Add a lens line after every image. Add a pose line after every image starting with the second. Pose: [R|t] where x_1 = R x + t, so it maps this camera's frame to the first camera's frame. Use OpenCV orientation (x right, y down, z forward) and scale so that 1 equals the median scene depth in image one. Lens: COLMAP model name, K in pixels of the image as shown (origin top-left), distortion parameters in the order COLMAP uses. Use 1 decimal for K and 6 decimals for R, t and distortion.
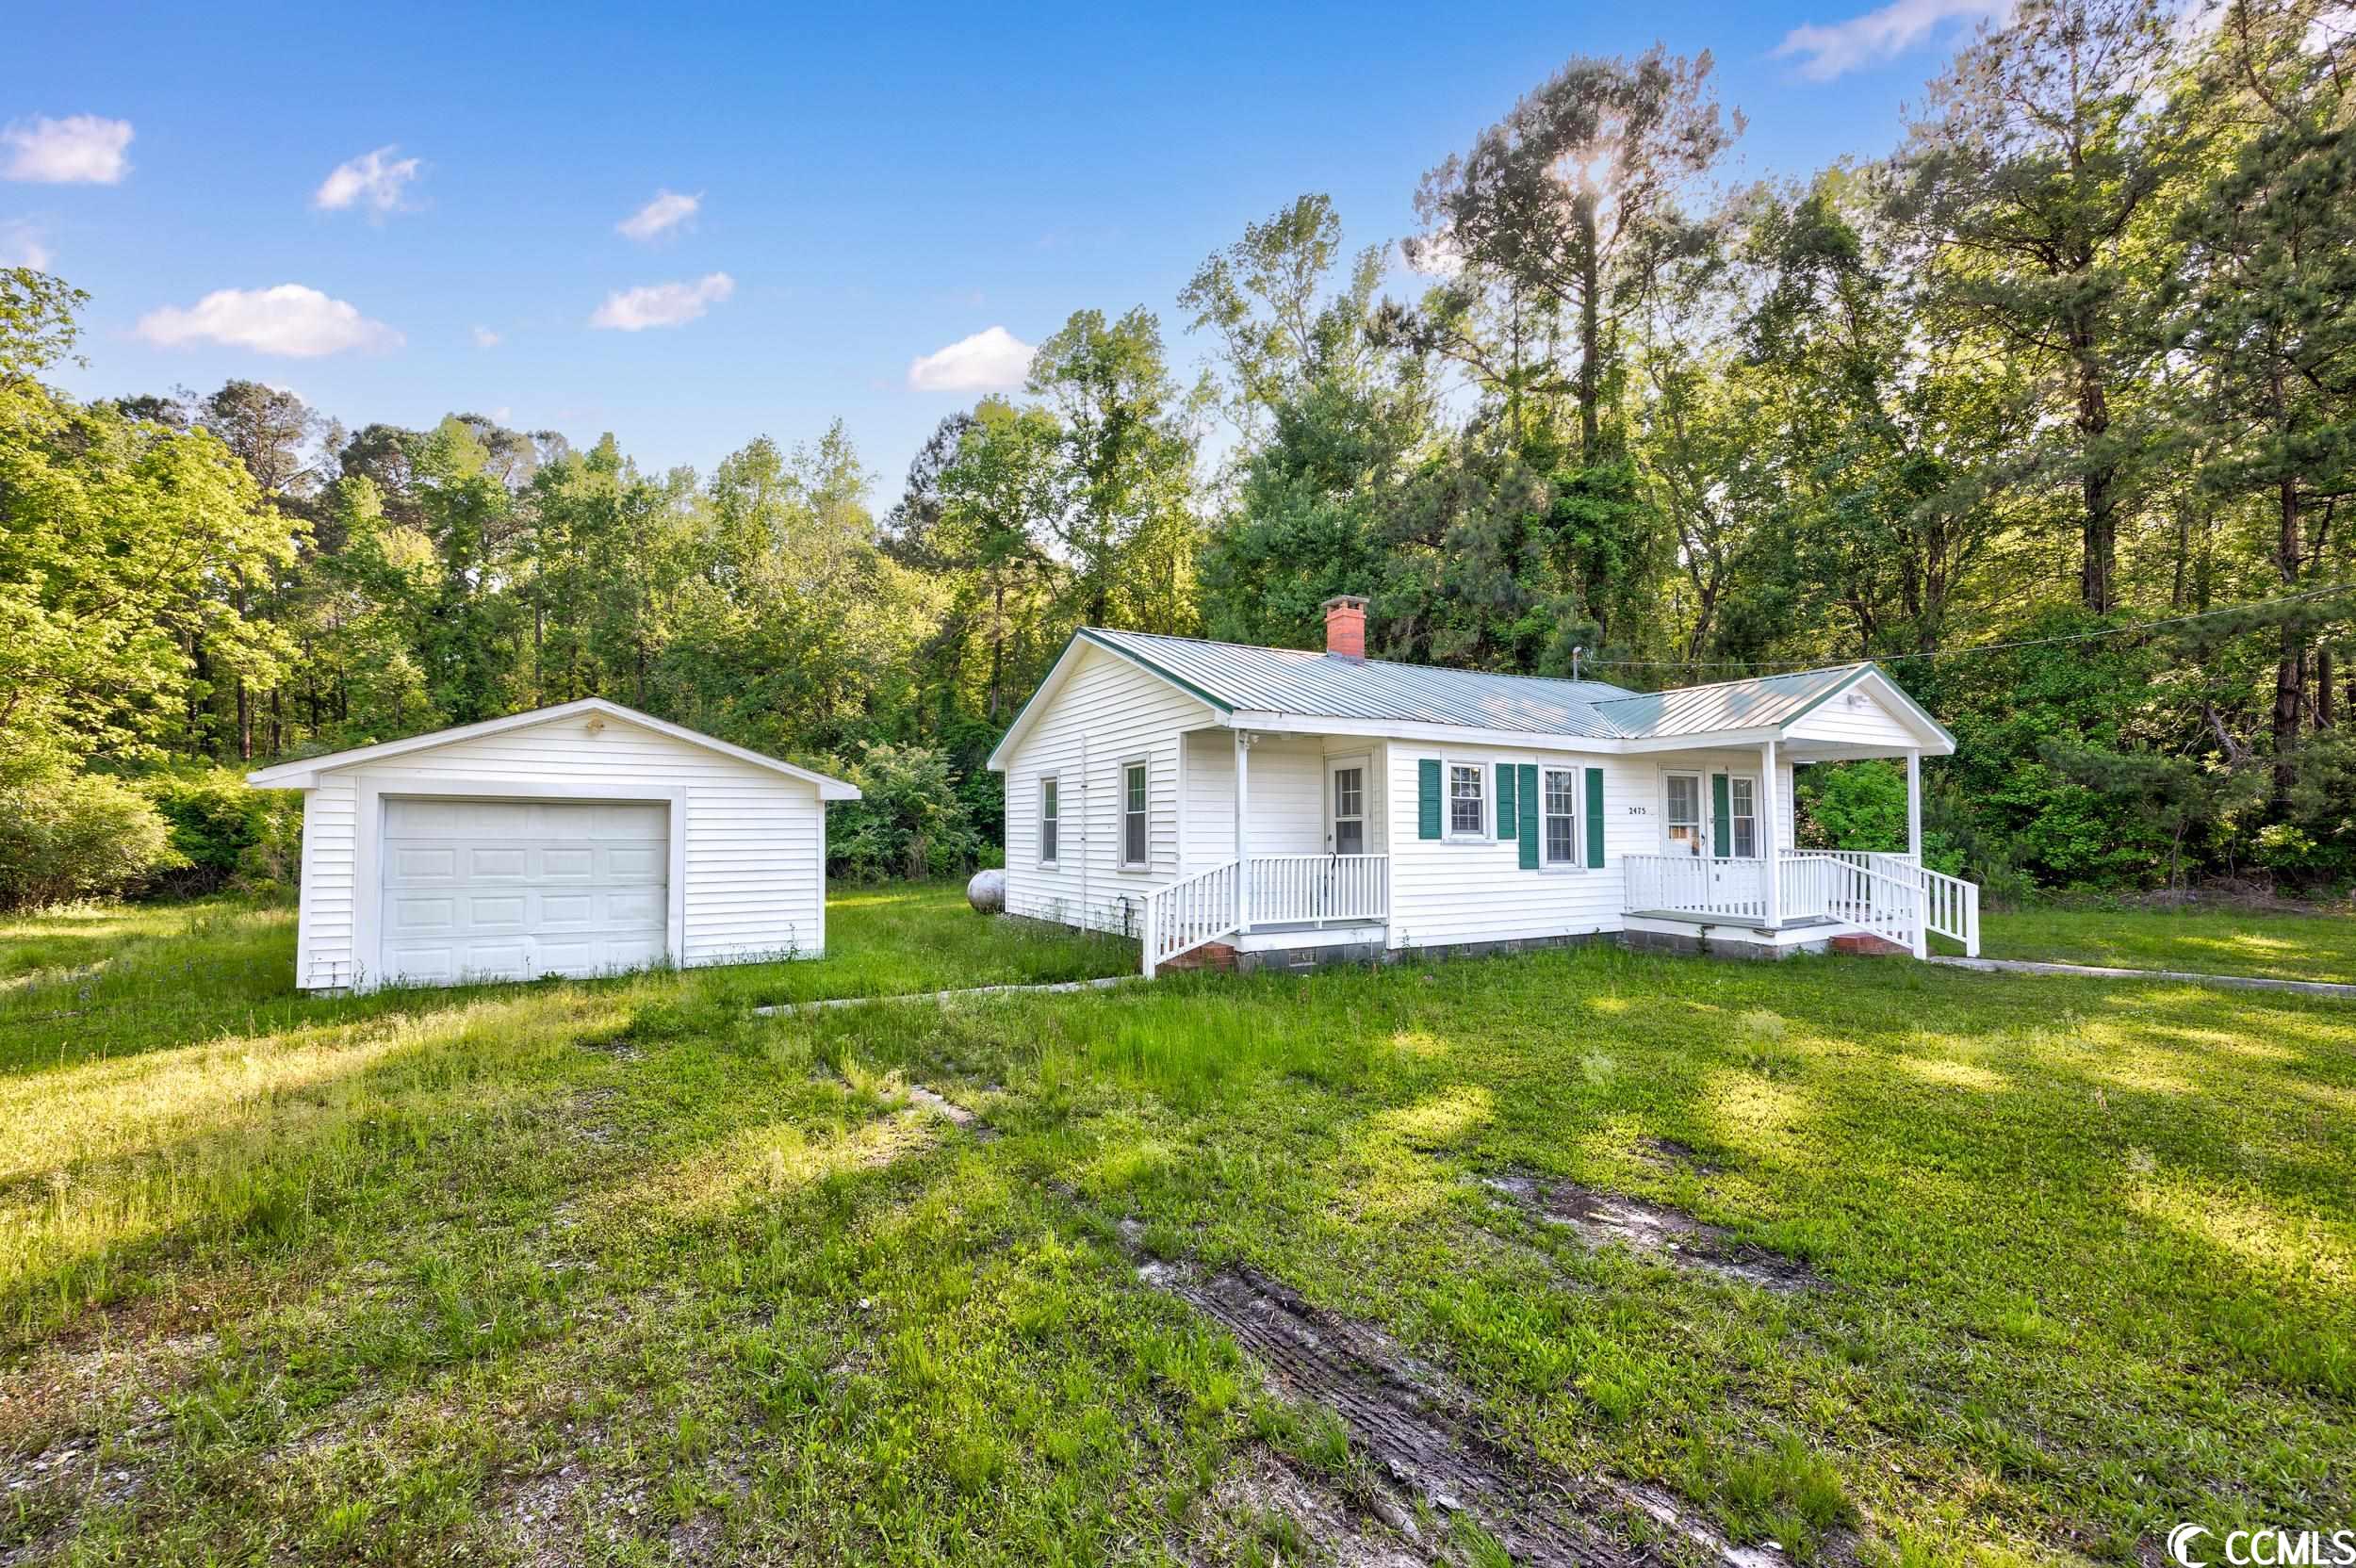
lens RADIAL K [[962.1, 0, 1178.0], [0, 962.1, 784.0], [0, 0, 1]] dist [0.002097, 0.000216]
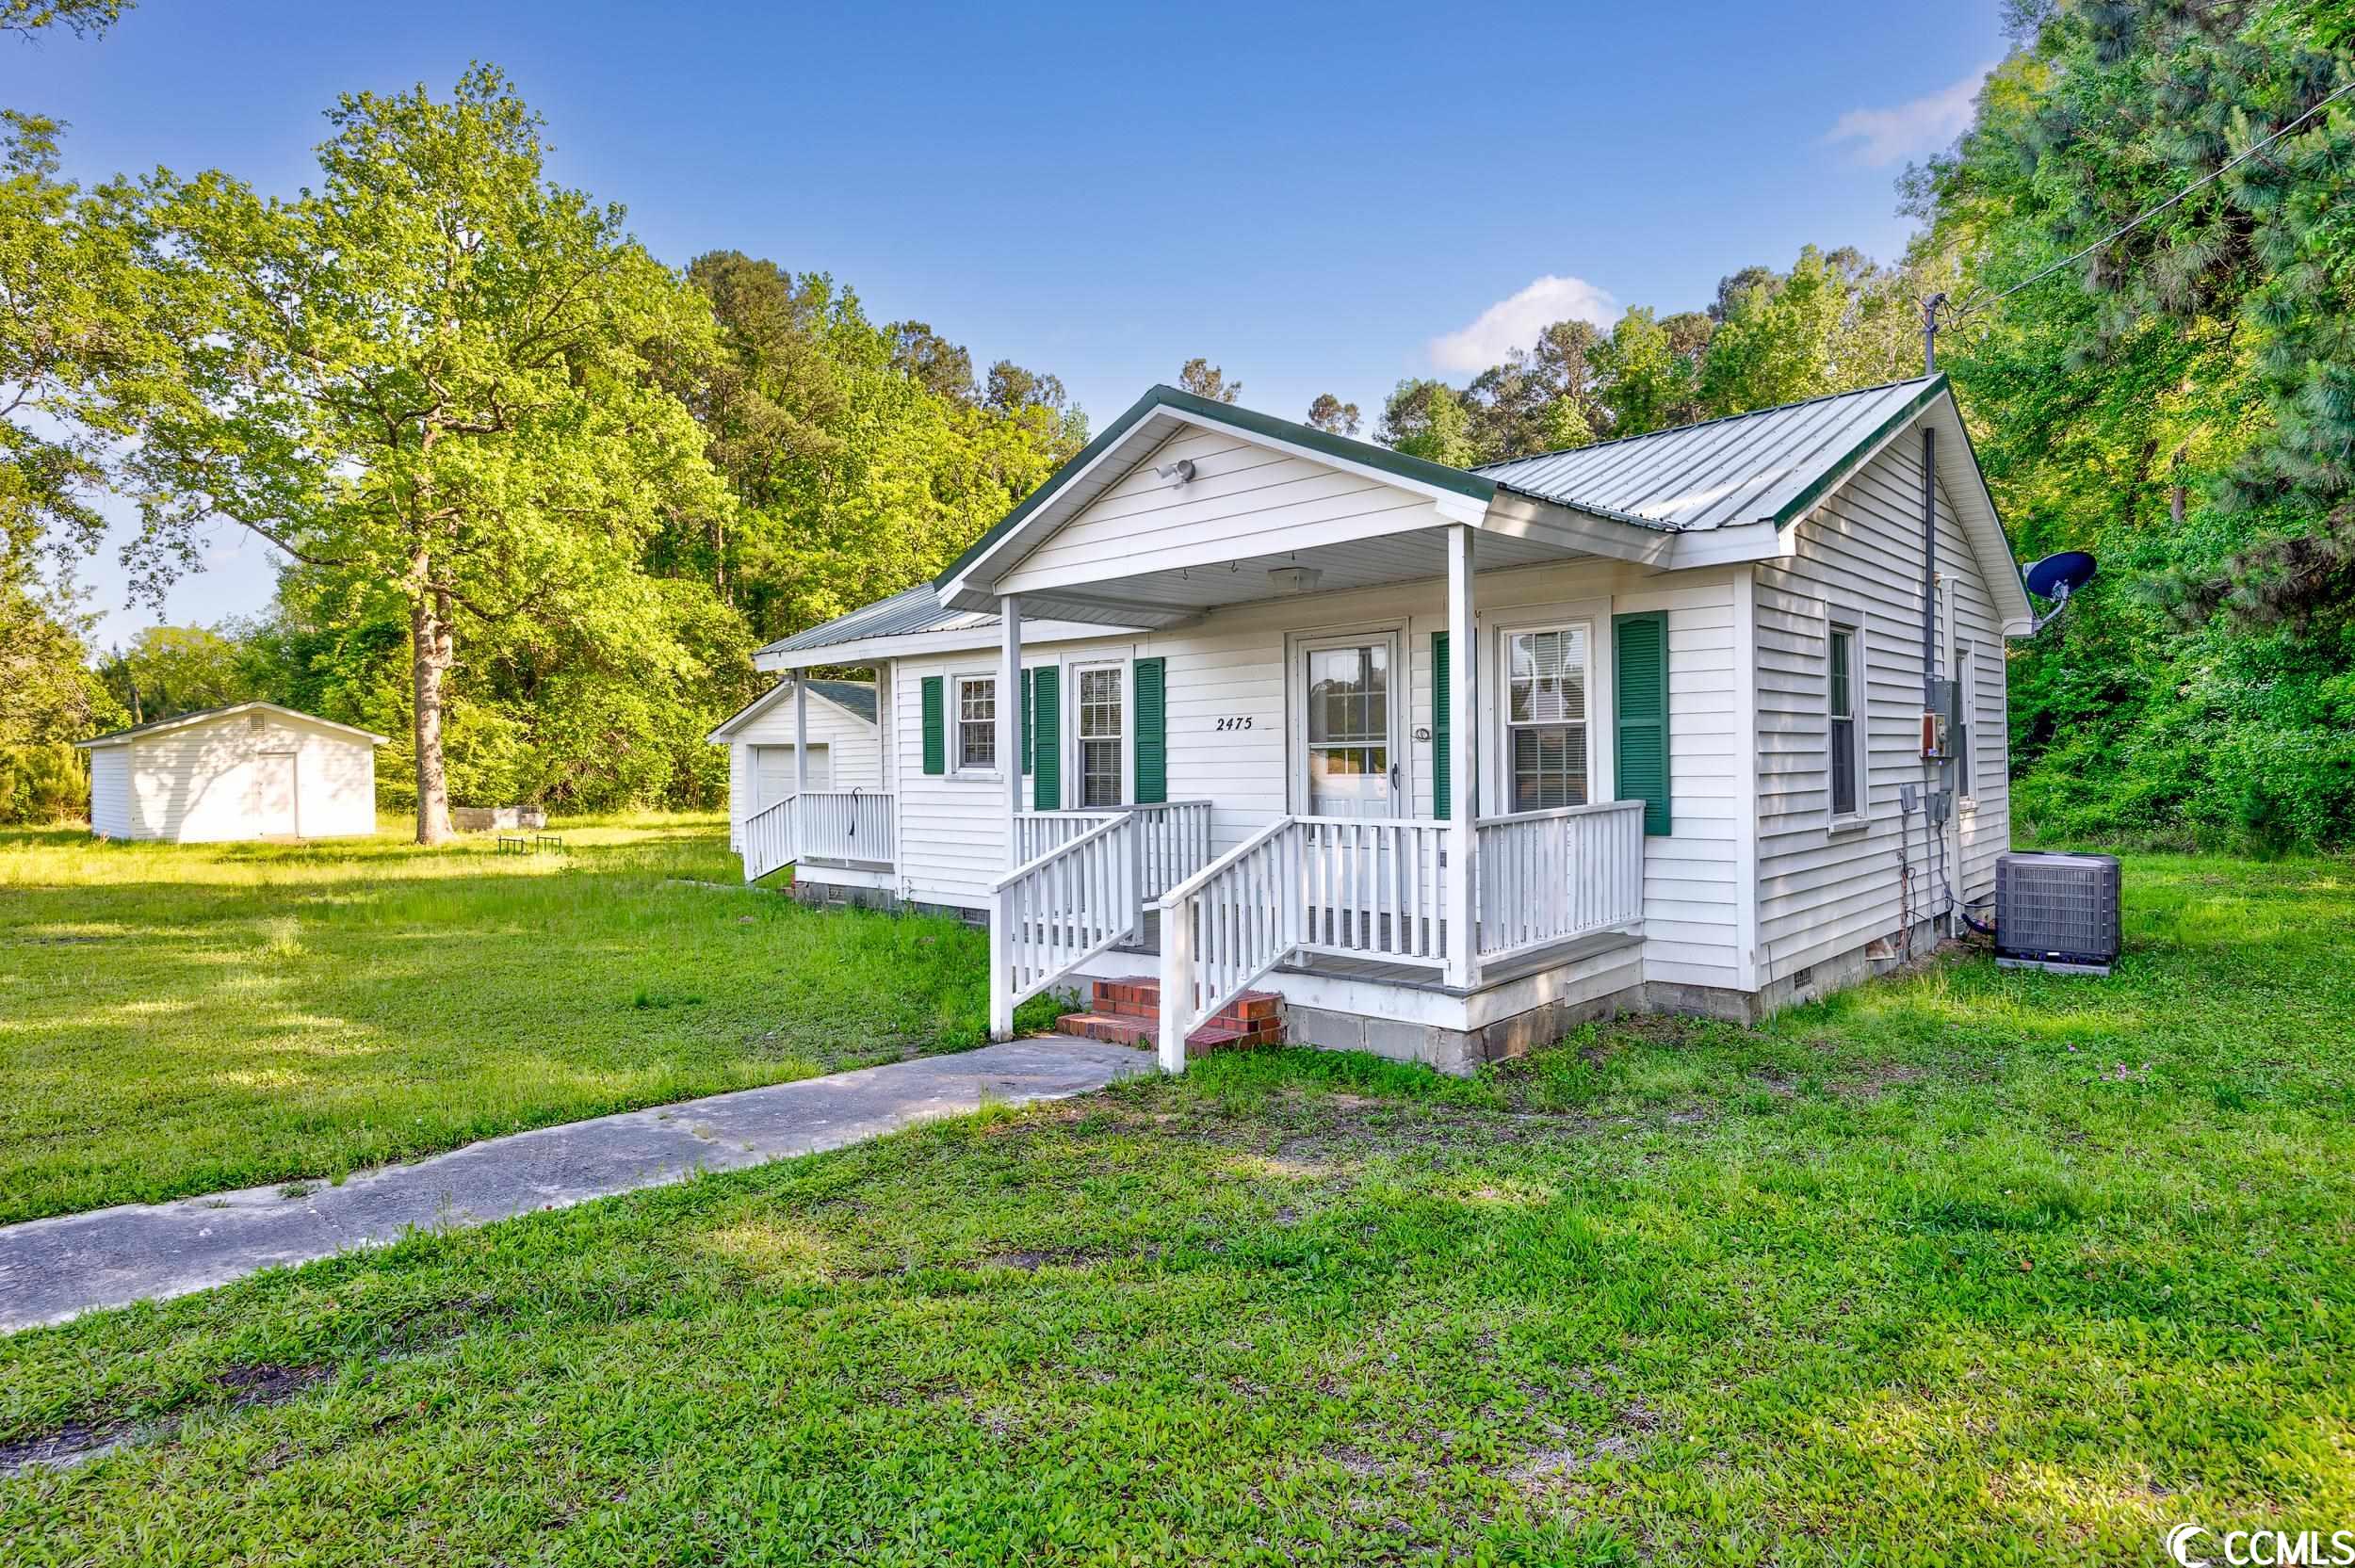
lens RADIAL K [[1299.2, 0, 1177.5], [0, 1299.2, 784.0], [0, 0, 1]] dist [-0.000391, -0.000047]
pose [[0.311396, 0.011953, -0.950205, 1.326844], [0.054741, 0.998035, 0.030494, 0.041812], [0.948702, -0.061511, 0.310130, 0.826046]]
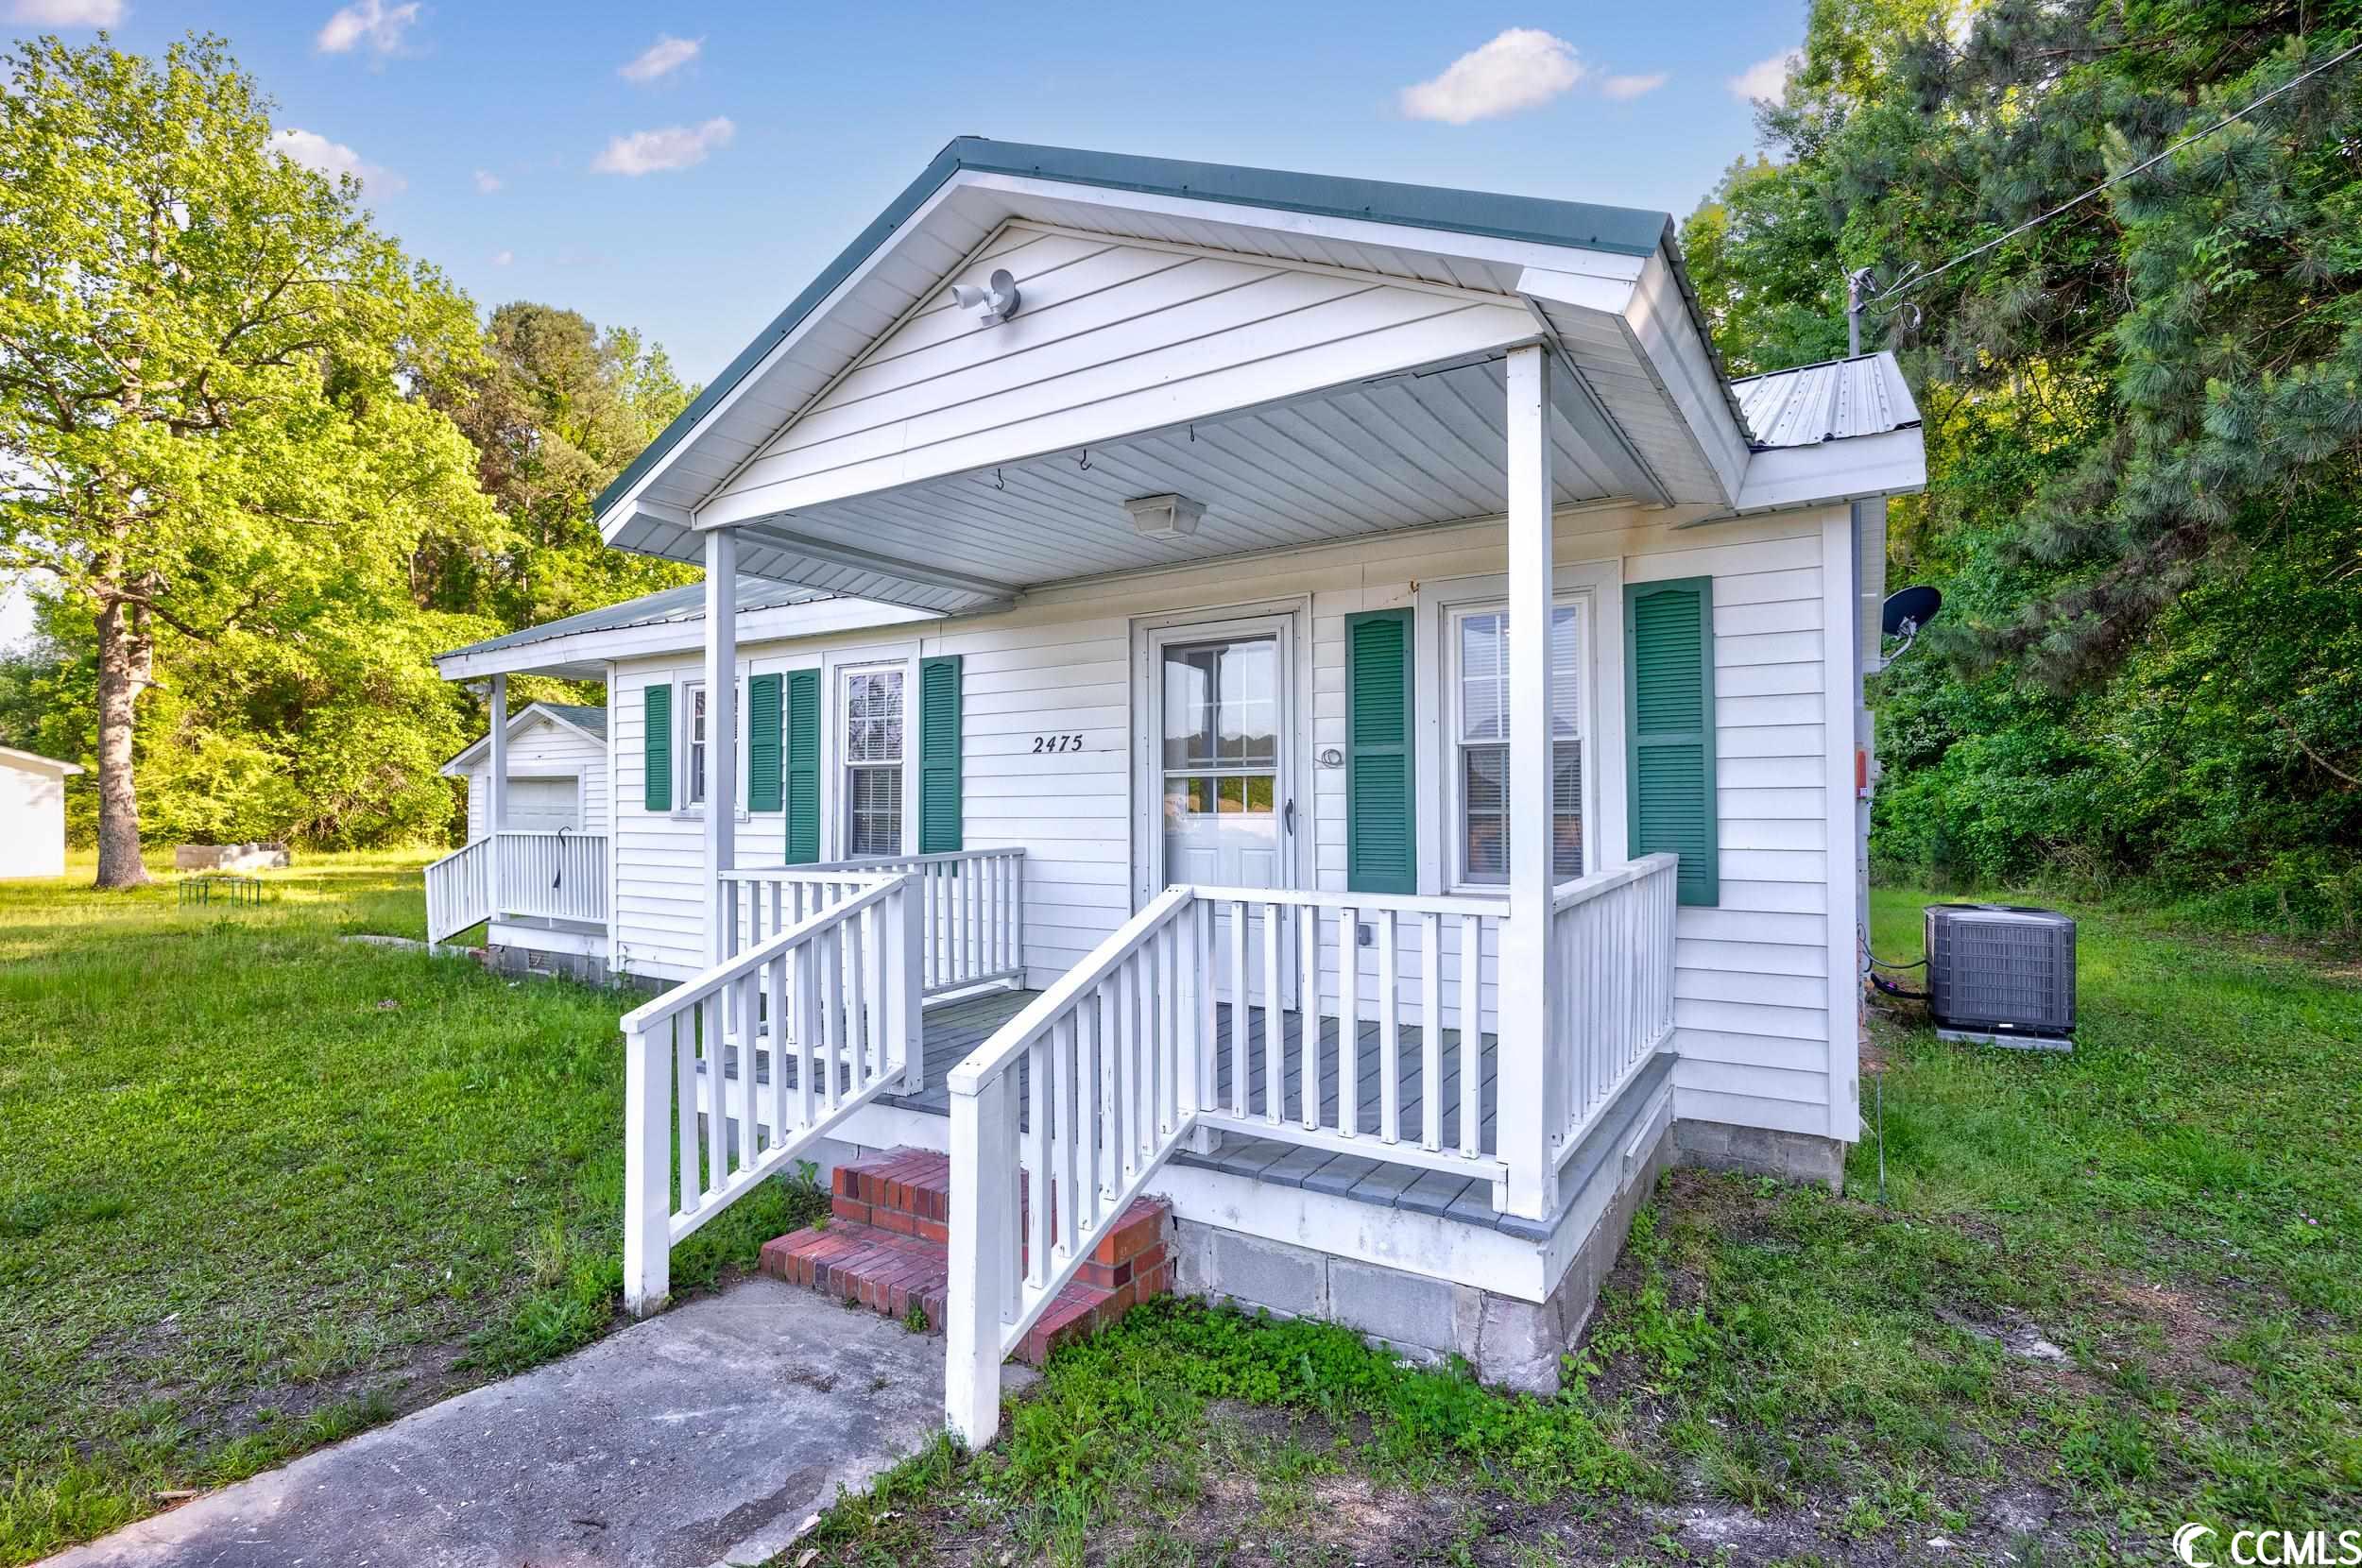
lens RADIAL K [[1115.3, 0, 1181.0], [0, 1115.3, 784.0], [0, 0, 1]] dist [-0.026002, 0.000214]
pose [[0.481863, -0.016447, -0.876092, 1.031002], [0.044196, 0.999007, 0.005554, 0.049144], [0.875131, -0.041396, 0.482112, 0.919062]]
